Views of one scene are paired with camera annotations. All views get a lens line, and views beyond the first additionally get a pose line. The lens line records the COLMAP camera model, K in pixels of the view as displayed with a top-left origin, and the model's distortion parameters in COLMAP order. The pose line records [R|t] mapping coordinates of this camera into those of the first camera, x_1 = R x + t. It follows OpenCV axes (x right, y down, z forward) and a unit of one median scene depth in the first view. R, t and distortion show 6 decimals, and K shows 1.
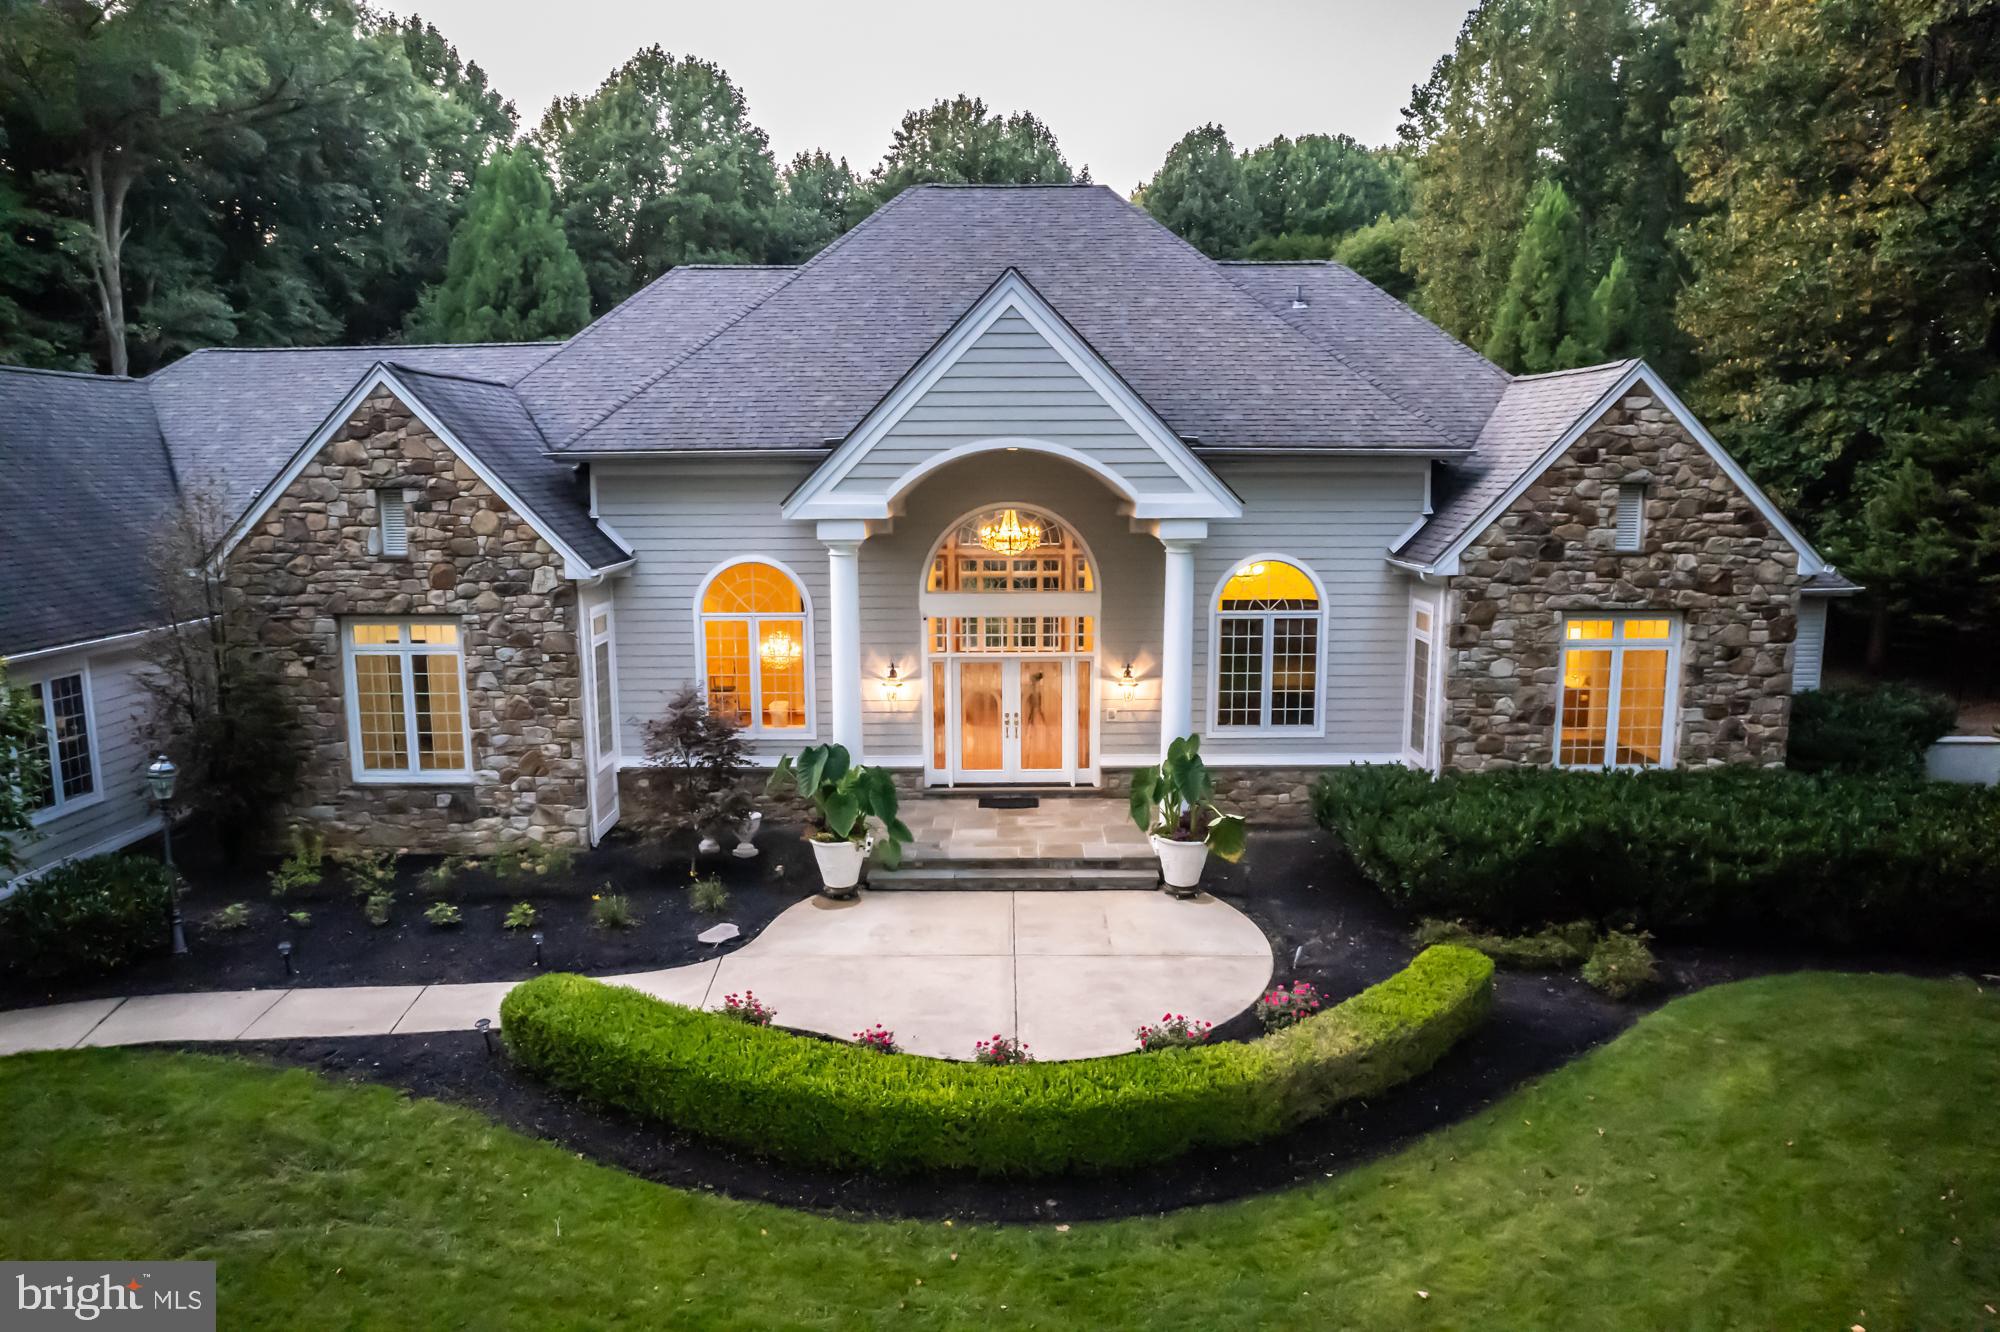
lens RADIAL K [[1264.3, 0, 1000.0], [0, 1264.3, 666.0], [0, 0, 1]] dist [-0.040870, -0.002208]
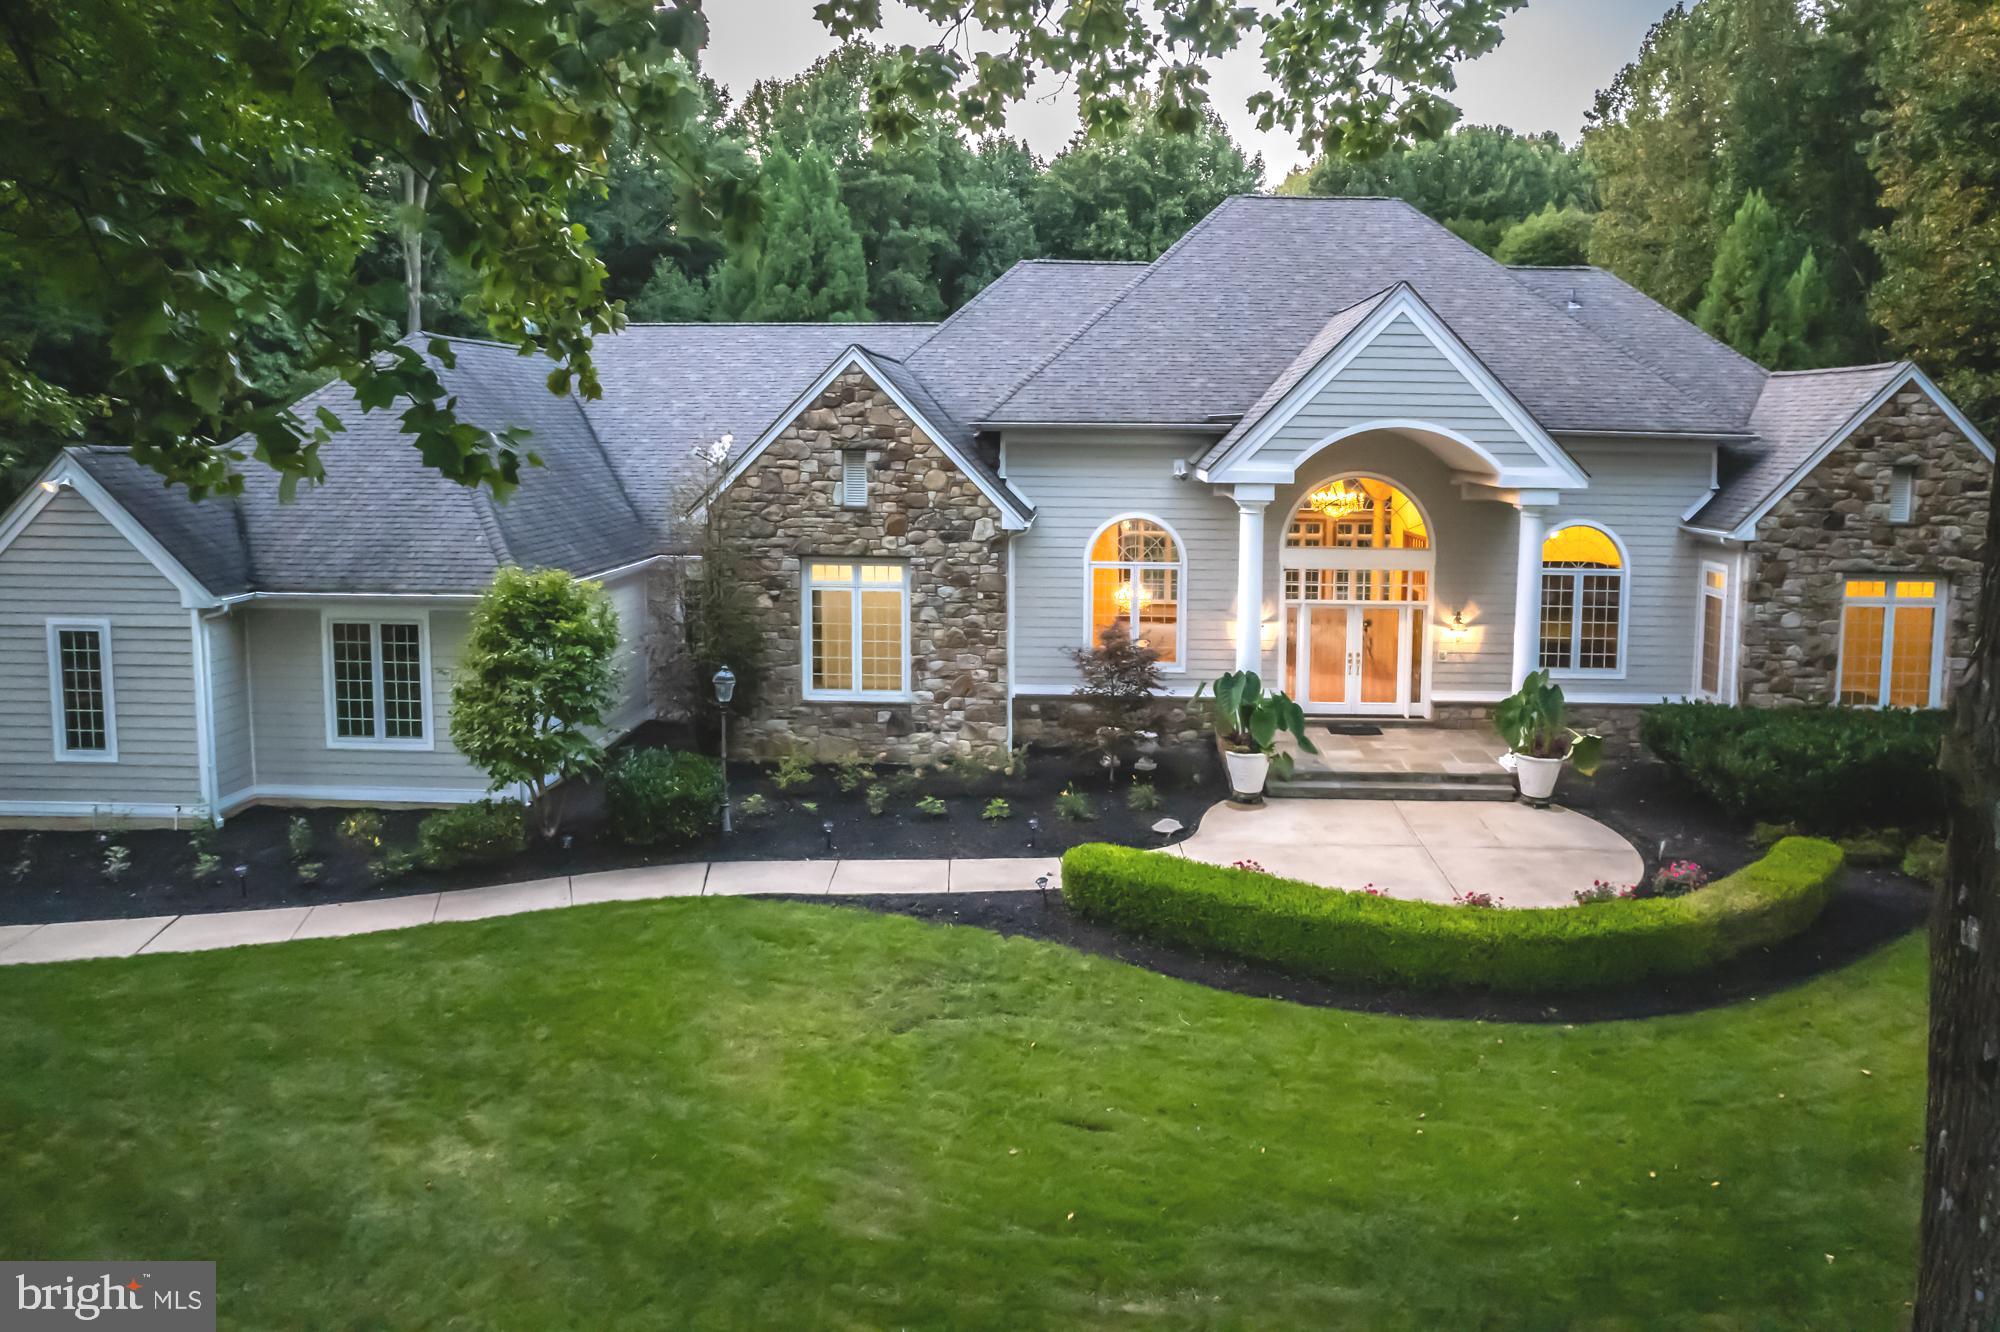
lens RADIAL K [[1343.5, 0, 1001.4], [0, 1343.5, 549.6], [0, 0, 1]] dist [-0.067426, 0.050565]
pose [[0.999514, 0.019304, -0.024472, -0.309351], [-0.020934, 0.997453, -0.068188, 0.035410], [0.023094, 0.068667, 0.997372, -0.252664]]
